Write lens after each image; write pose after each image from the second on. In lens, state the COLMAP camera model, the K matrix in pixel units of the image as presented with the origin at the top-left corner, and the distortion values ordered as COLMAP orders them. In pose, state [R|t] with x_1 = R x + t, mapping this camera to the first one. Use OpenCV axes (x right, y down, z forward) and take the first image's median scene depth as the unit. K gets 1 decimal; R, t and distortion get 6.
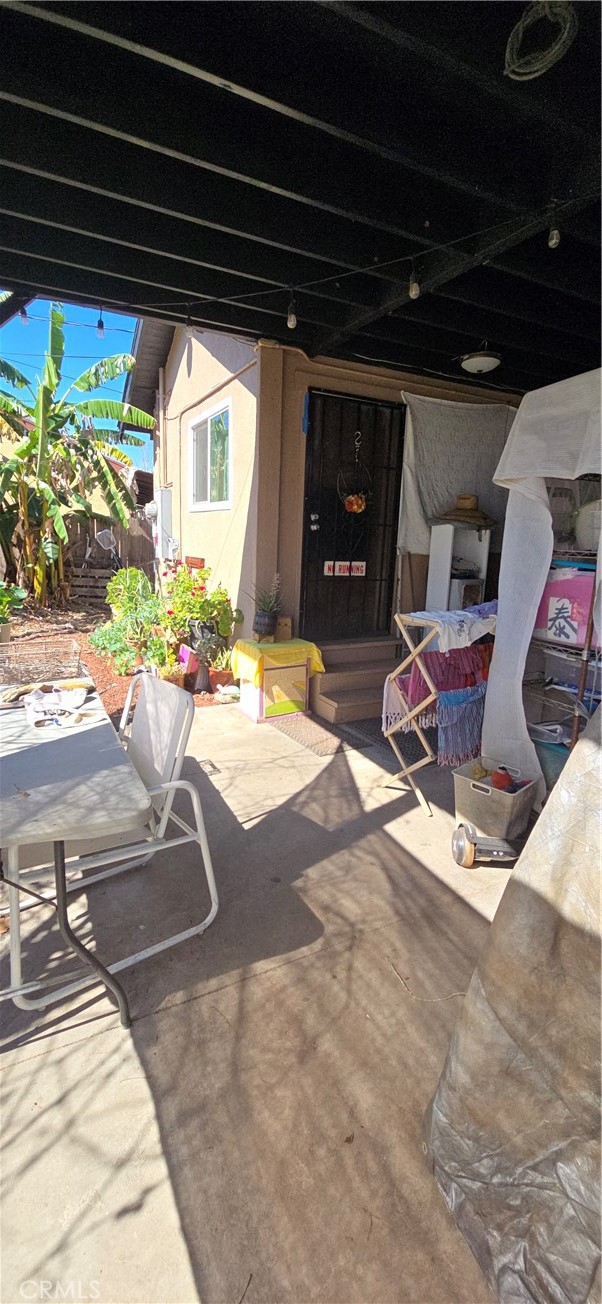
lens RADIAL K [[543.3, 0, 299.3], [0, 543.3, 649.4], [0, 0, 1]] dist [0.002228, -0.000847]
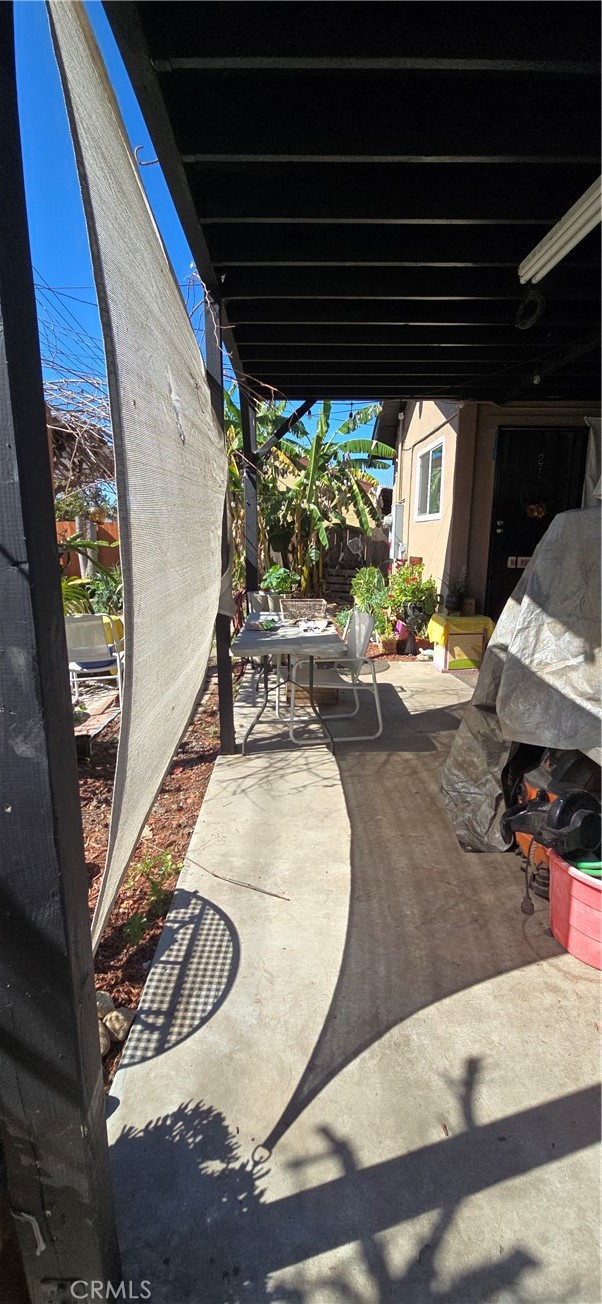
lens RADIAL K [[543.3, 0, 297.5], [0, 543.3, 654.4], [0, 0, 1]] dist [0.002228, -0.000847]
pose [[0.899549, 0.061318, -0.432495, 0.133331], [-0.062402, 0.997982, 0.011701, 0.067214], [0.432340, 0.016464, 0.901561, -0.295875]]
